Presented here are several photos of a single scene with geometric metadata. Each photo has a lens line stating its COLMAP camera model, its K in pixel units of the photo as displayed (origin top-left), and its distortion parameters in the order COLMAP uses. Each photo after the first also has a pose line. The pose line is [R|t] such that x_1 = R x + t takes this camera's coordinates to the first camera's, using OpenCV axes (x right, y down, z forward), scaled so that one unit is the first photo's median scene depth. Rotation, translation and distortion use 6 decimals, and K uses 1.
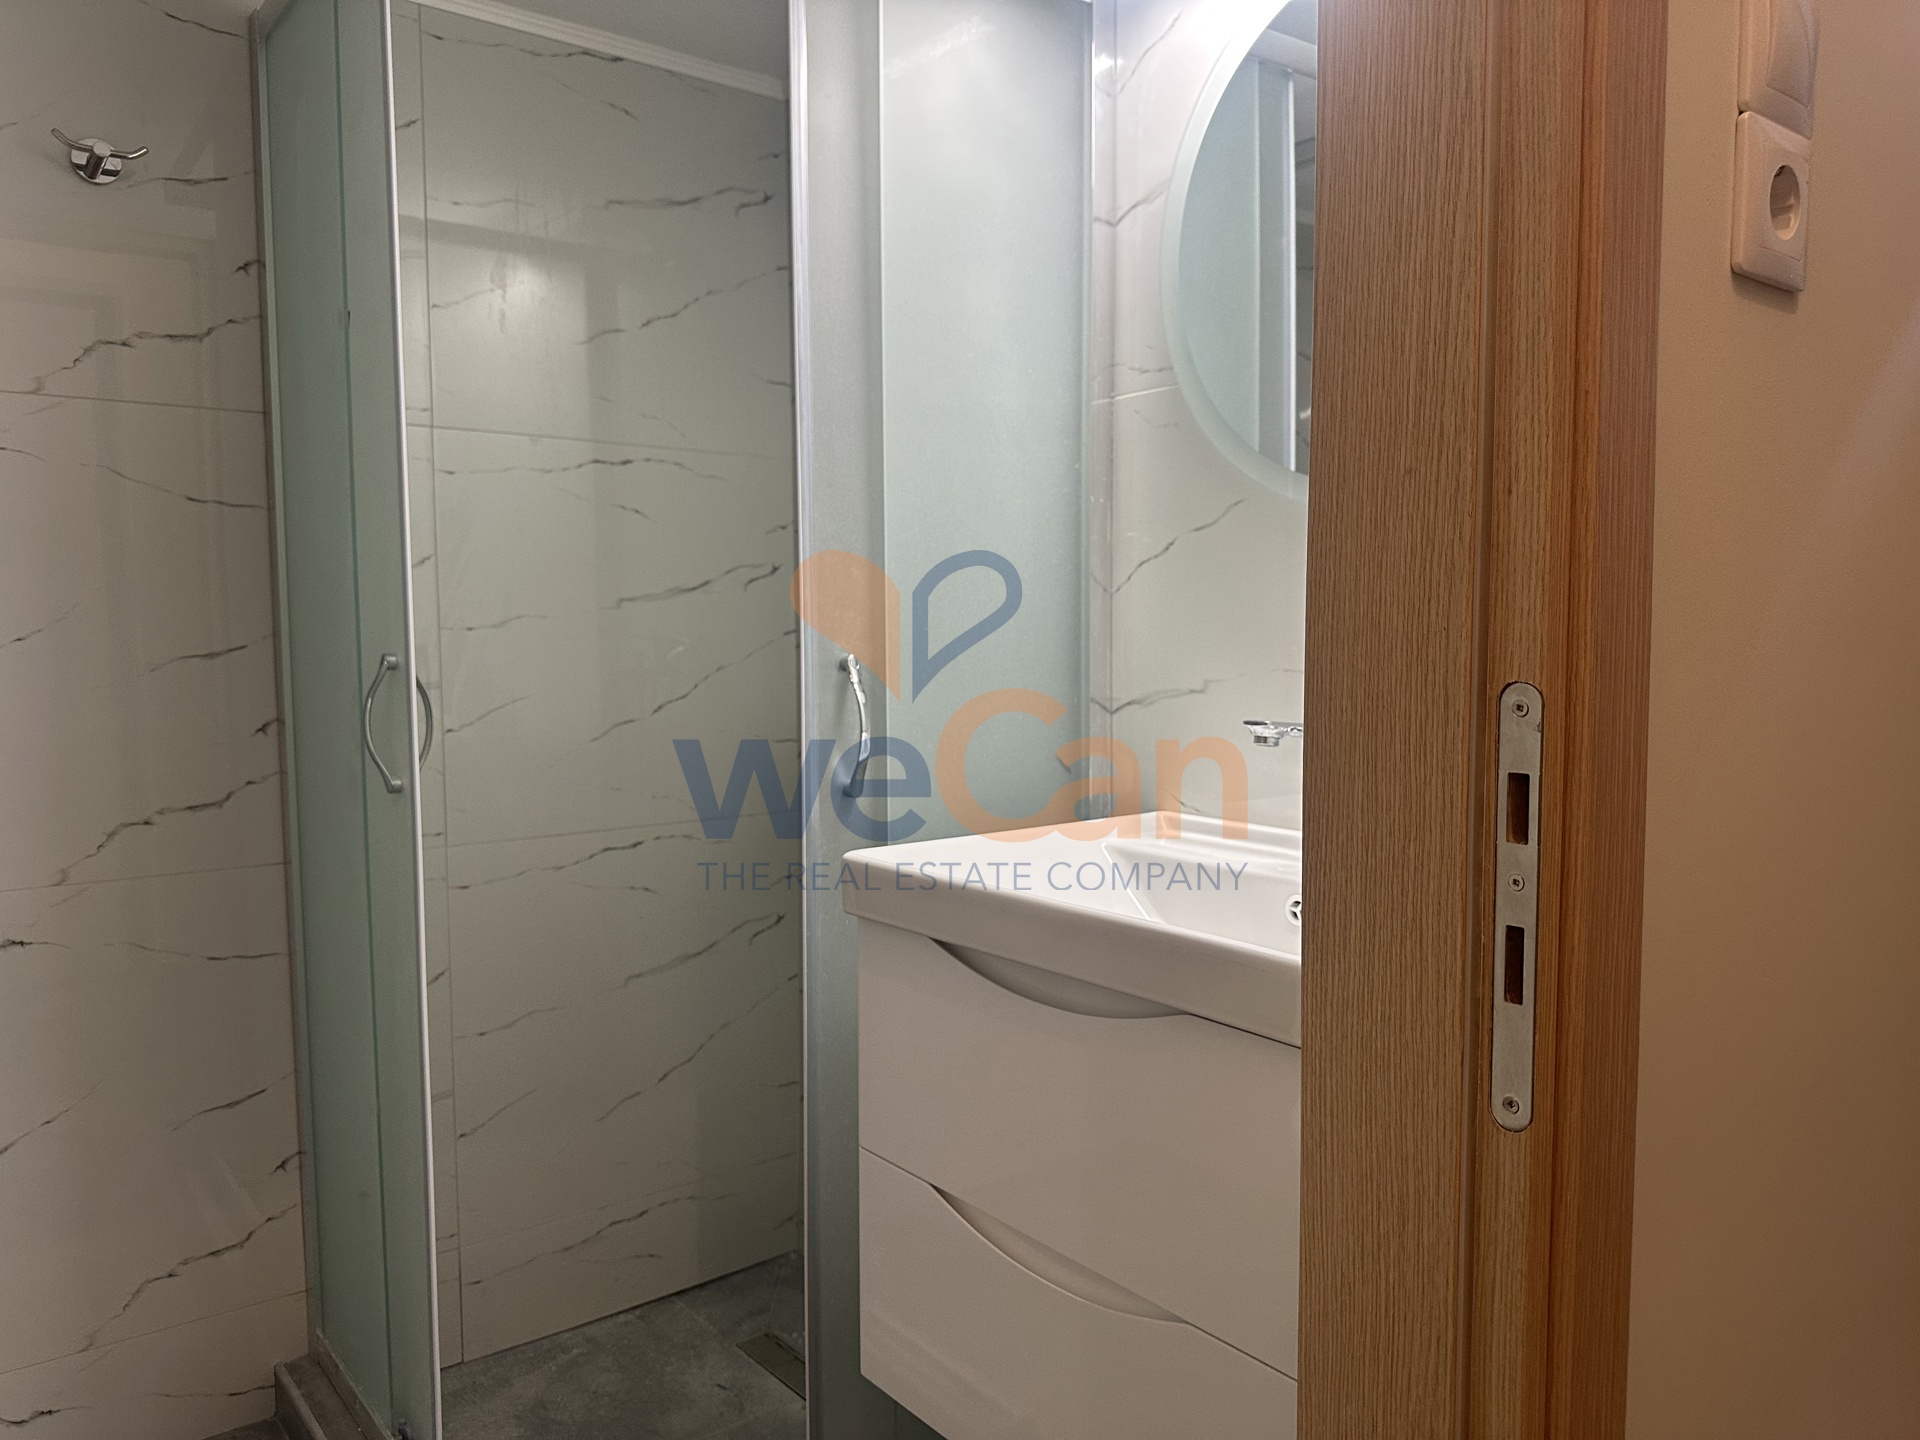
lens RADIAL K [[1369.3, 0, 968.9], [0, 1369.3, 730.0], [0, 0, 1]] dist [0.055011, -0.068095]
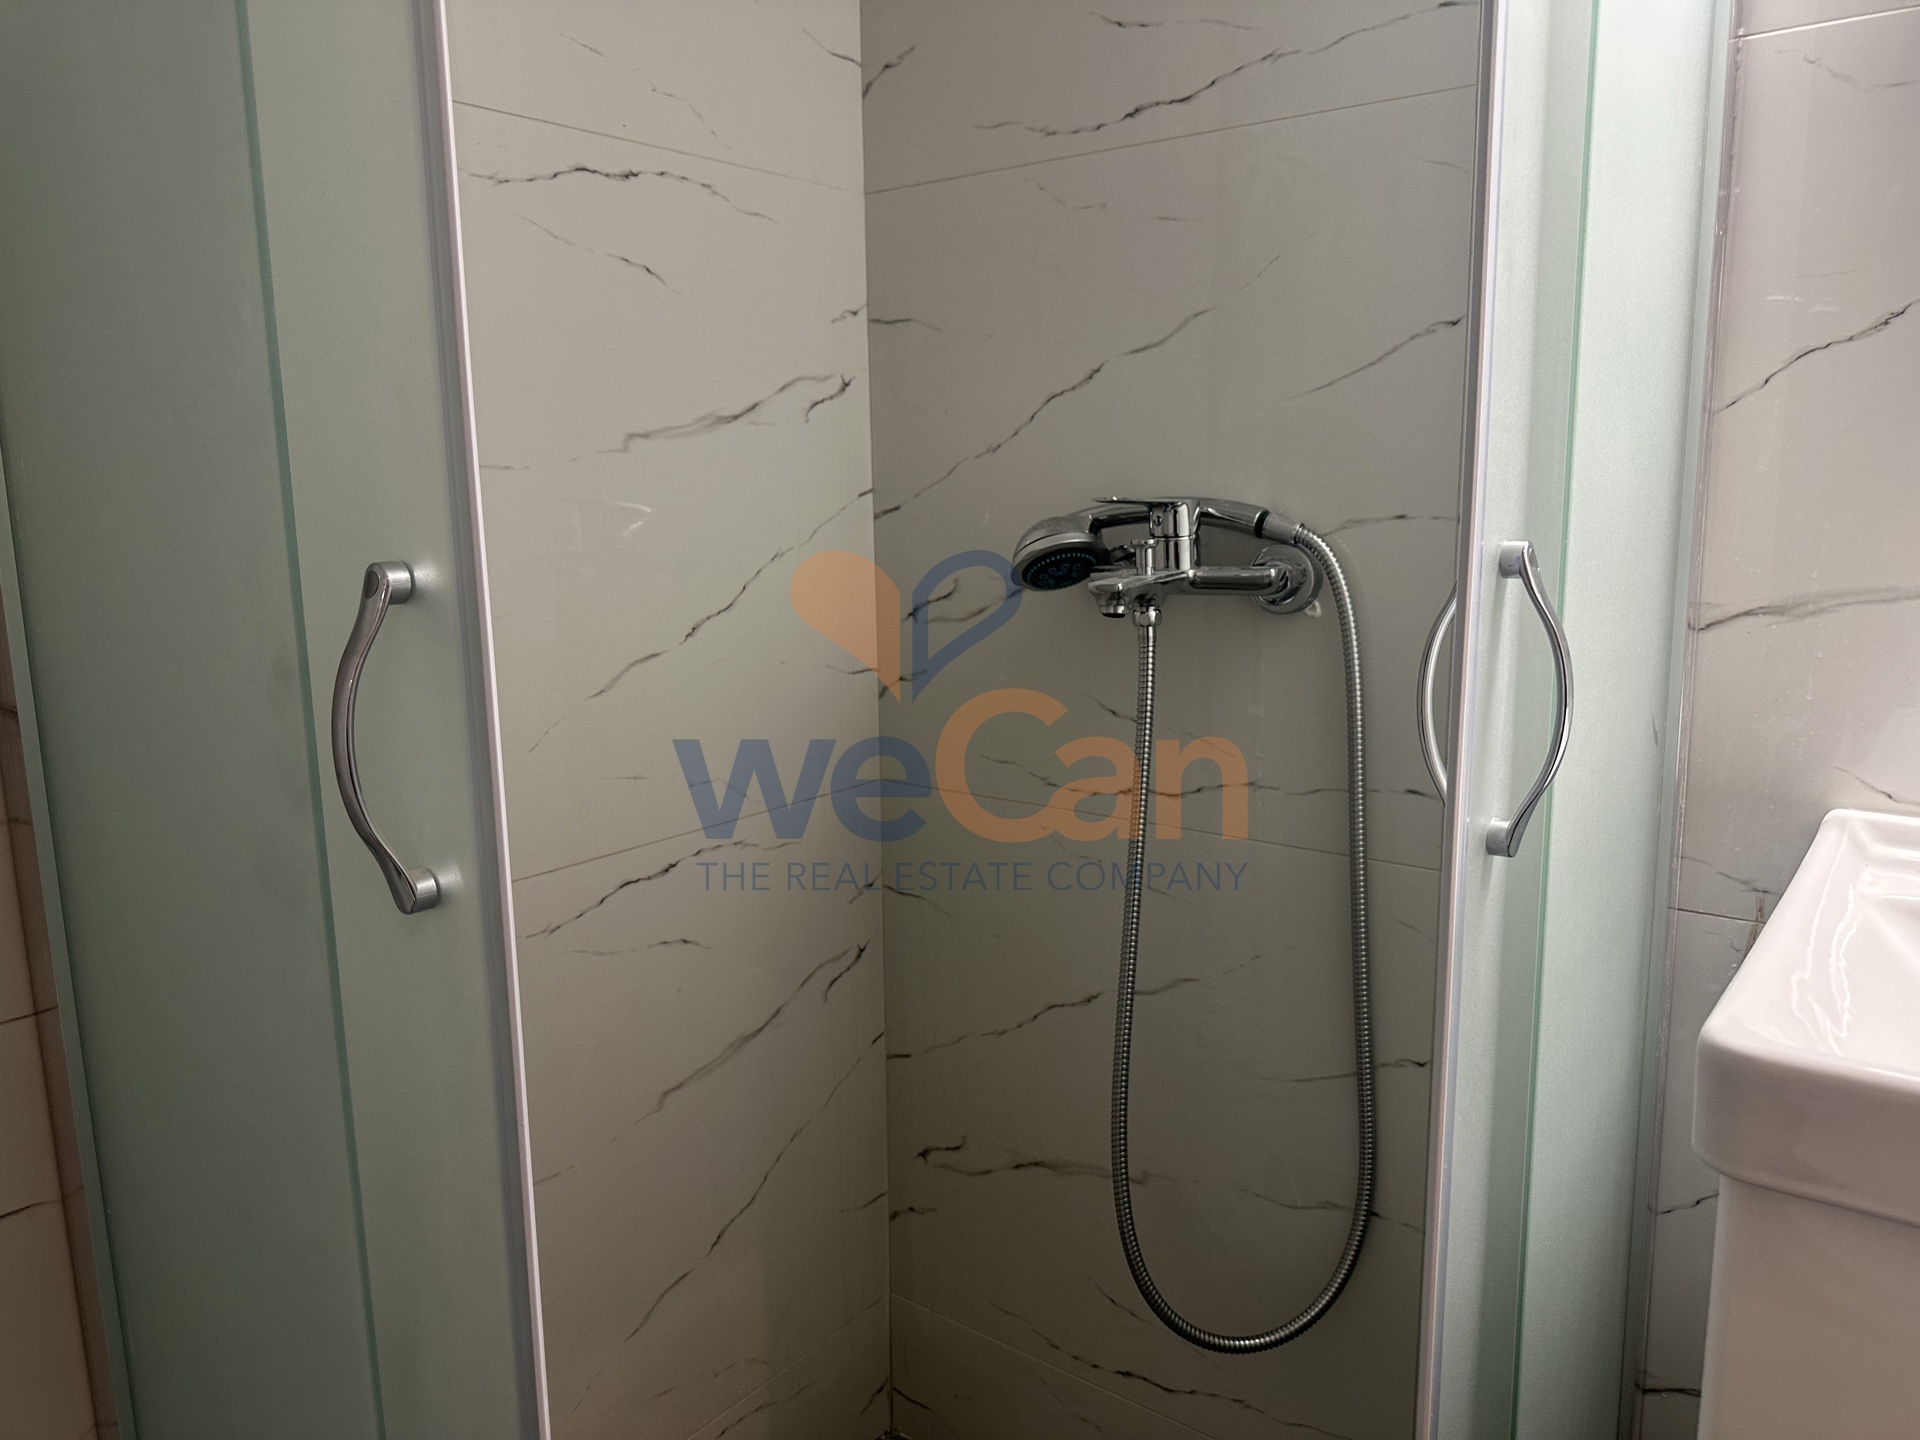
lens RADIAL K [[1369.3, 0, 940.5], [0, 1369.3, 713.1], [0, 0, 1]] dist [0.055011, -0.068095]
pose [[0.971786, -0.049838, 0.230540, -0.332764], [0.027923, 0.994857, 0.097367, -0.043295], [-0.234207, -0.088183, 0.968179, 0.538206]]
